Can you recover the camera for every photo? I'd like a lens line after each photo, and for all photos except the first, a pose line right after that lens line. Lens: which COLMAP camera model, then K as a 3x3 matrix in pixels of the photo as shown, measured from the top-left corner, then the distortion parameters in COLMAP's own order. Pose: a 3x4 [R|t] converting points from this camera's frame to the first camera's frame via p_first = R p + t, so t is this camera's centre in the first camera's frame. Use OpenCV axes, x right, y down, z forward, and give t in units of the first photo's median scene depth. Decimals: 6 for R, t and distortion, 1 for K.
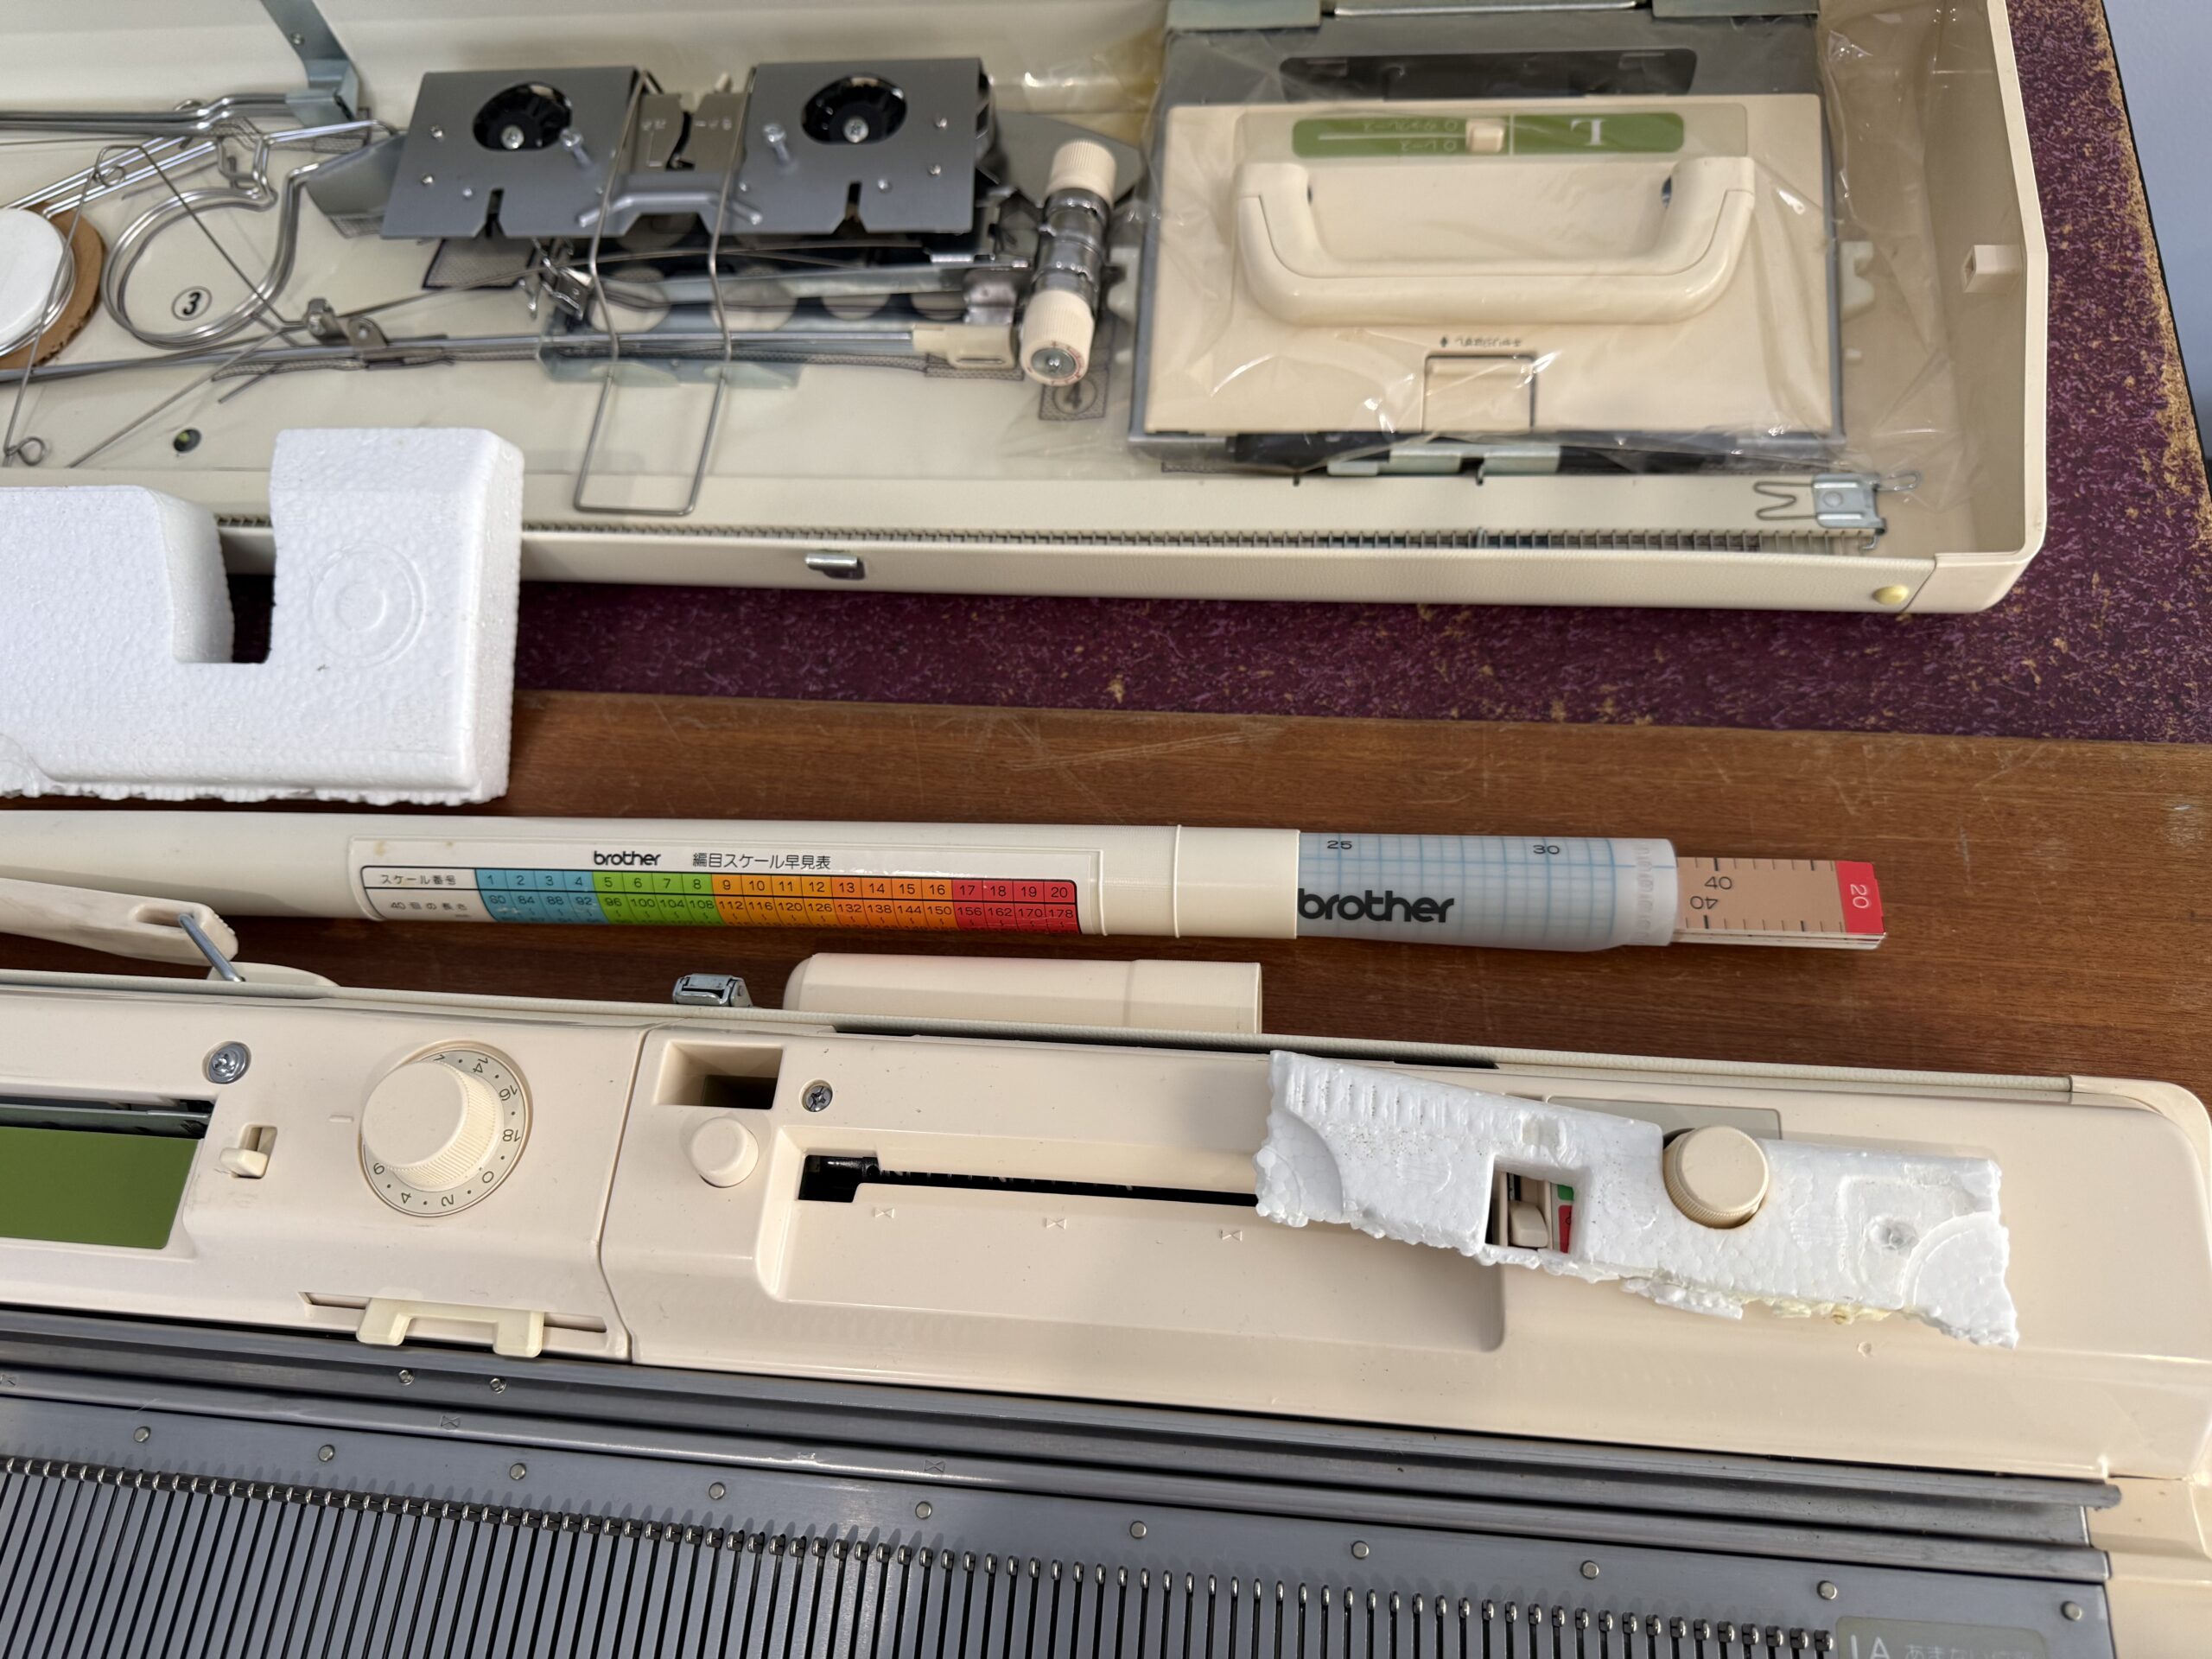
lens RADIAL K [[1631.6, 0, 1123.5], [0, 1631.6, 811.5], [0, 0, 1]] dist [-0.002986, -0.017098]
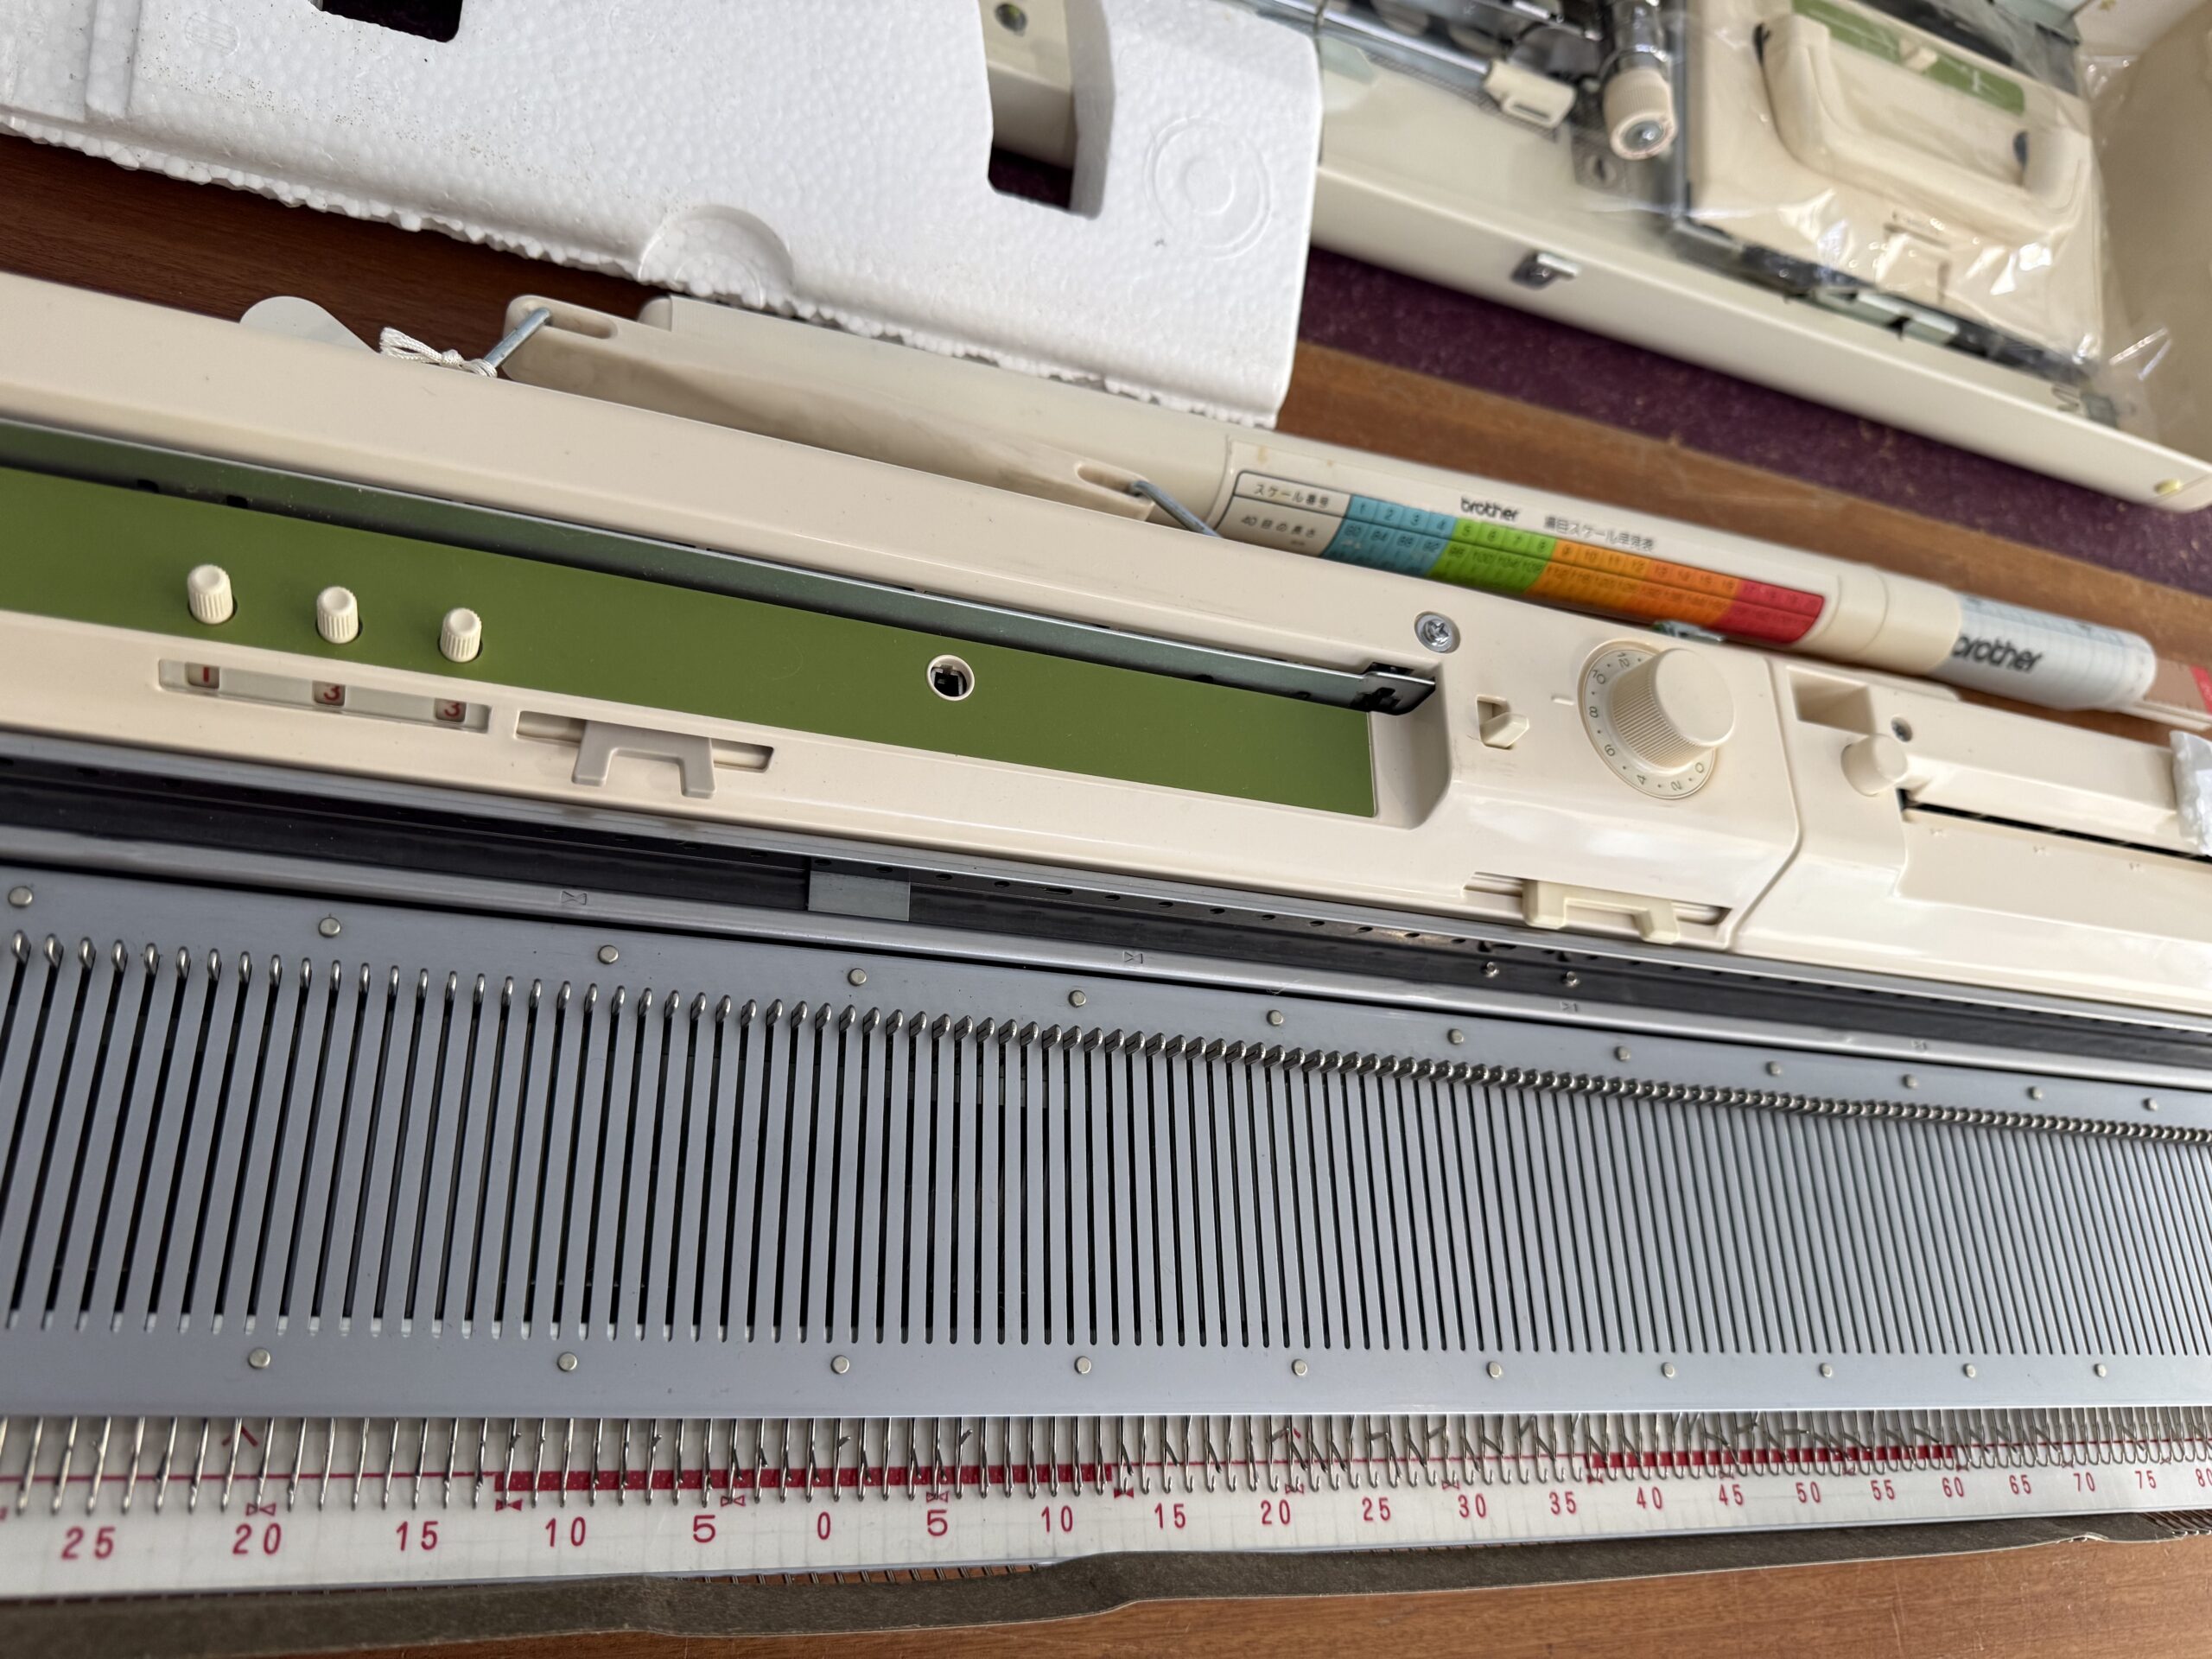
lens RADIAL K [[1631.6, 0, 1101.8], [0, 1631.6, 842.8], [0, 0, 1]] dist [-0.002986, -0.017098]
pose [[0.869809, 0.082619, 0.486422, -0.939202], [-0.126253, 0.990327, 0.057555, 0.195715], [-0.476961, -0.111474, 0.871826, 0.188265]]
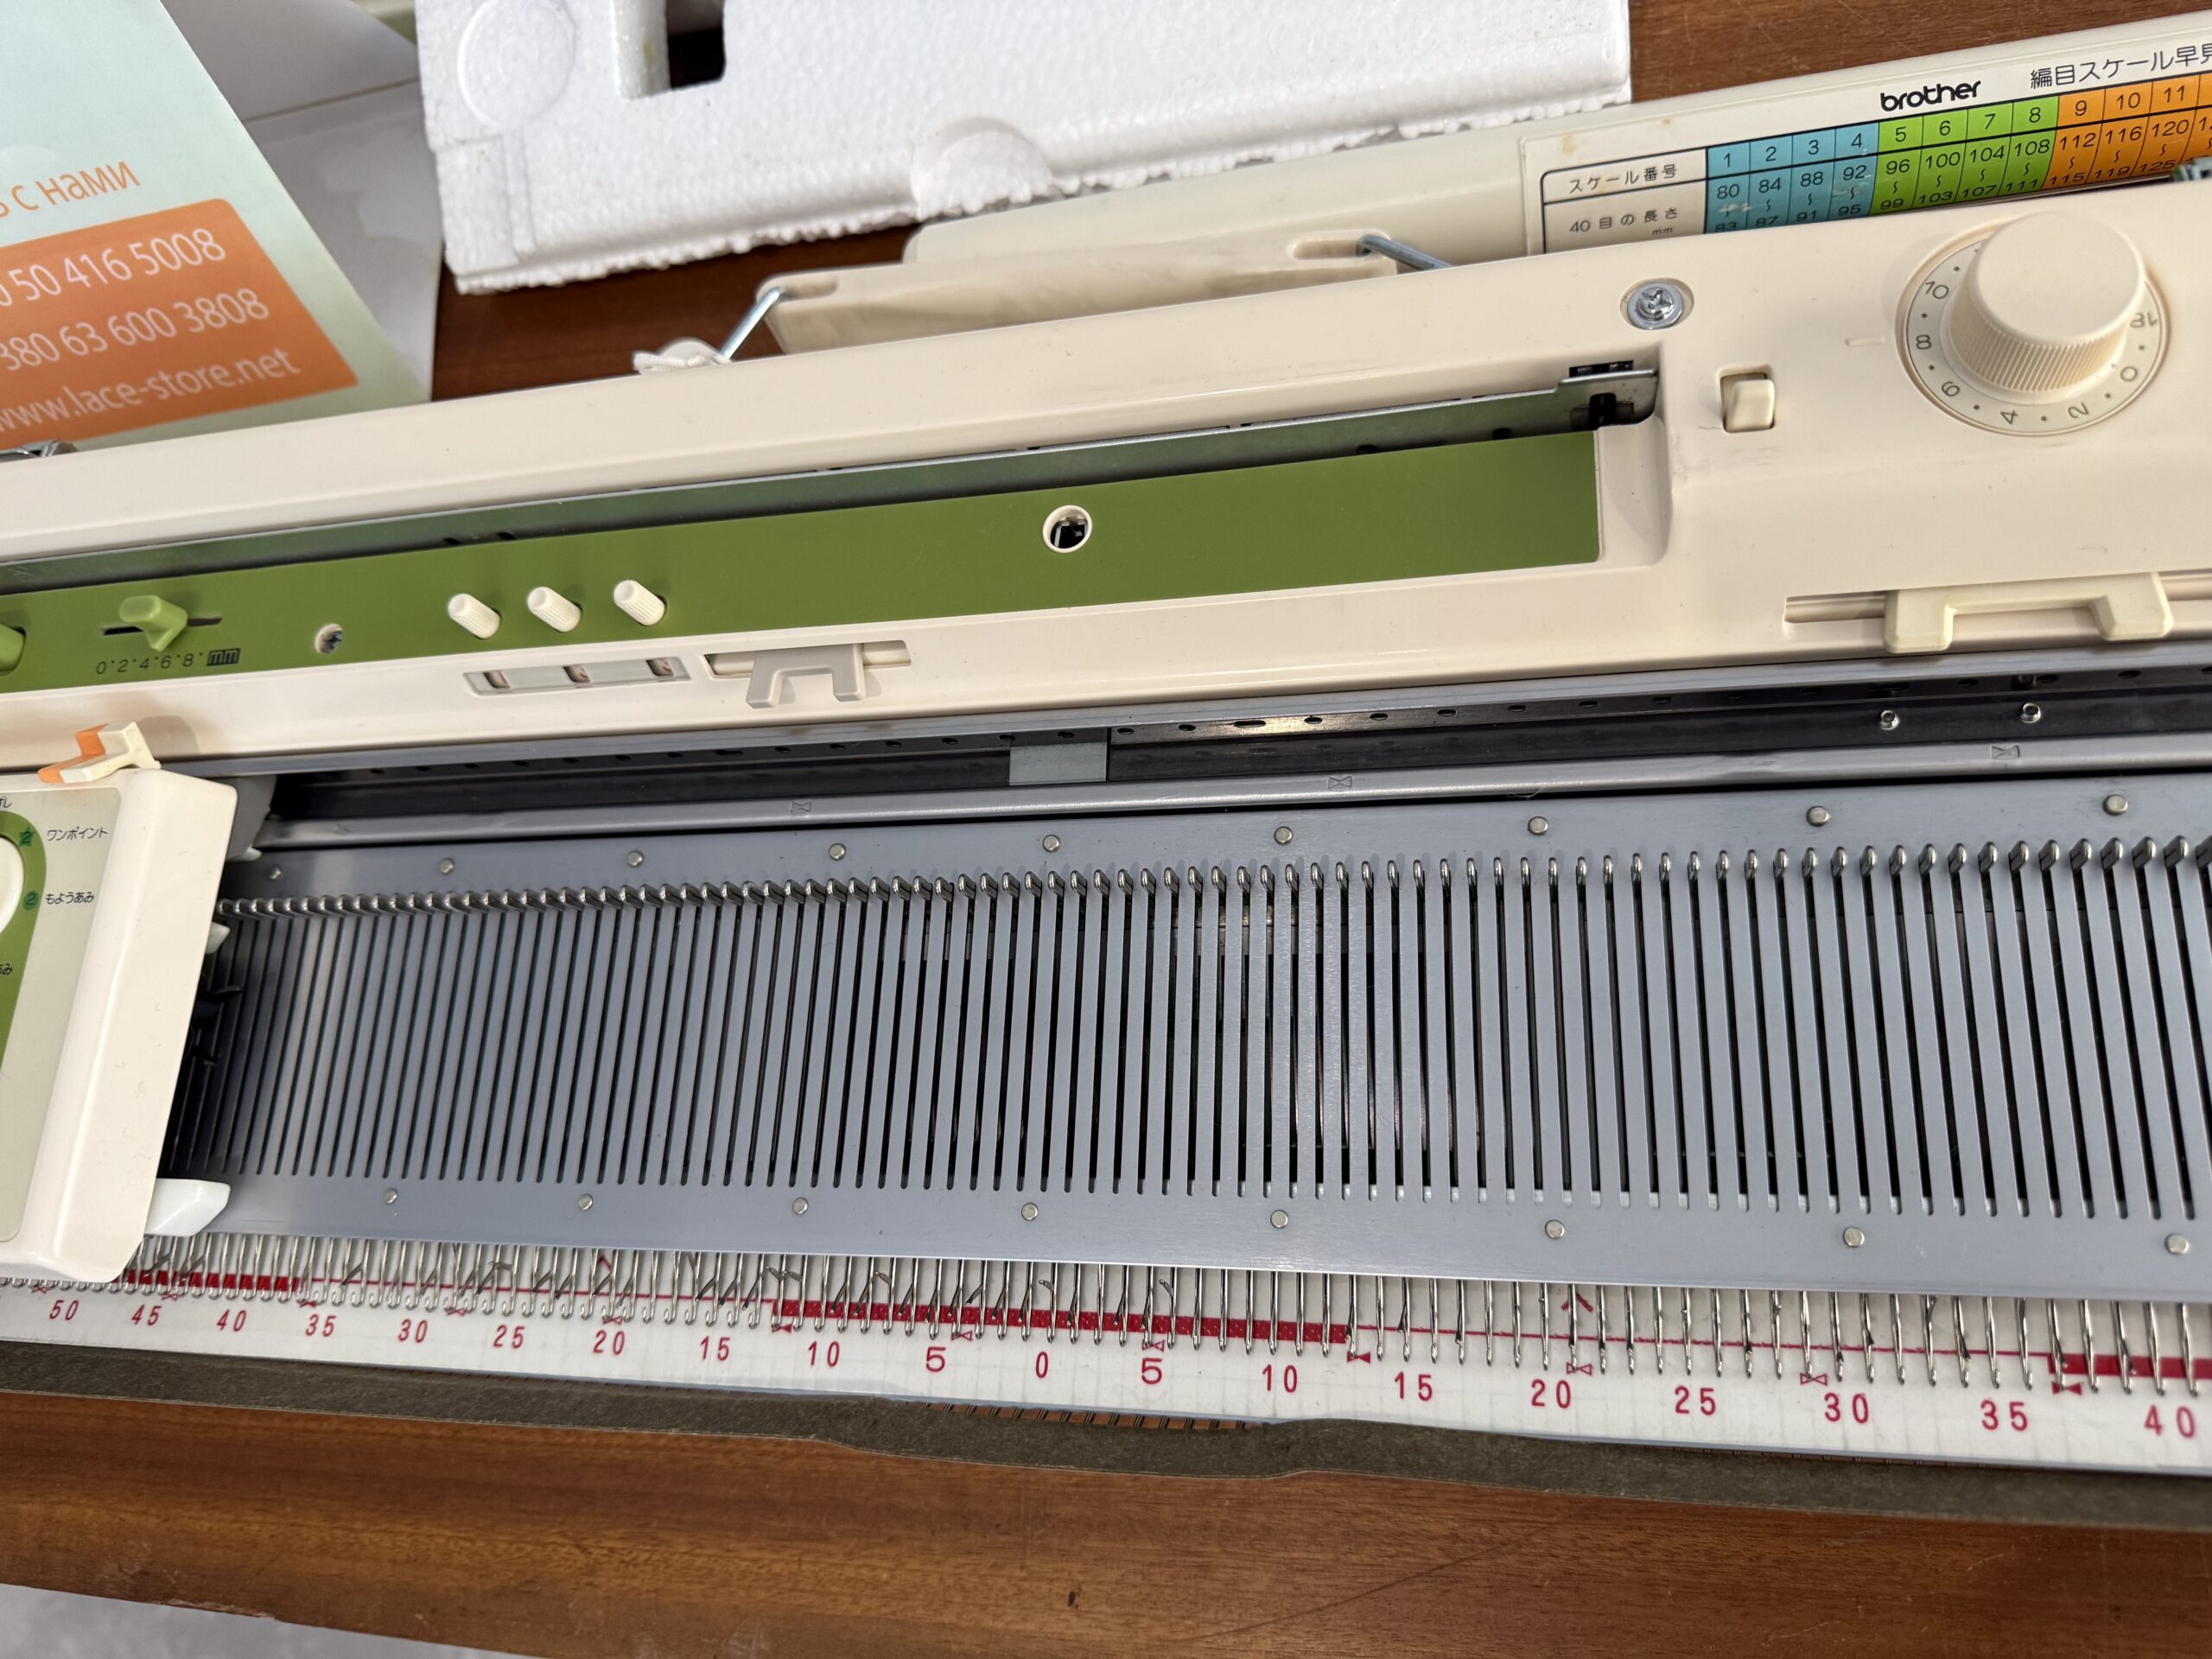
lens RADIAL K [[1631.6, 0, 1091.7], [0, 1631.6, 849.1], [0, 0, 1]] dist [-0.002986, -0.017098]
pose [[0.984505, -0.085446, -0.153133, -0.565739], [0.107066, 0.984487, 0.139008, 0.212734], [0.138880, -0.153249, 0.978380, 0.150665]]
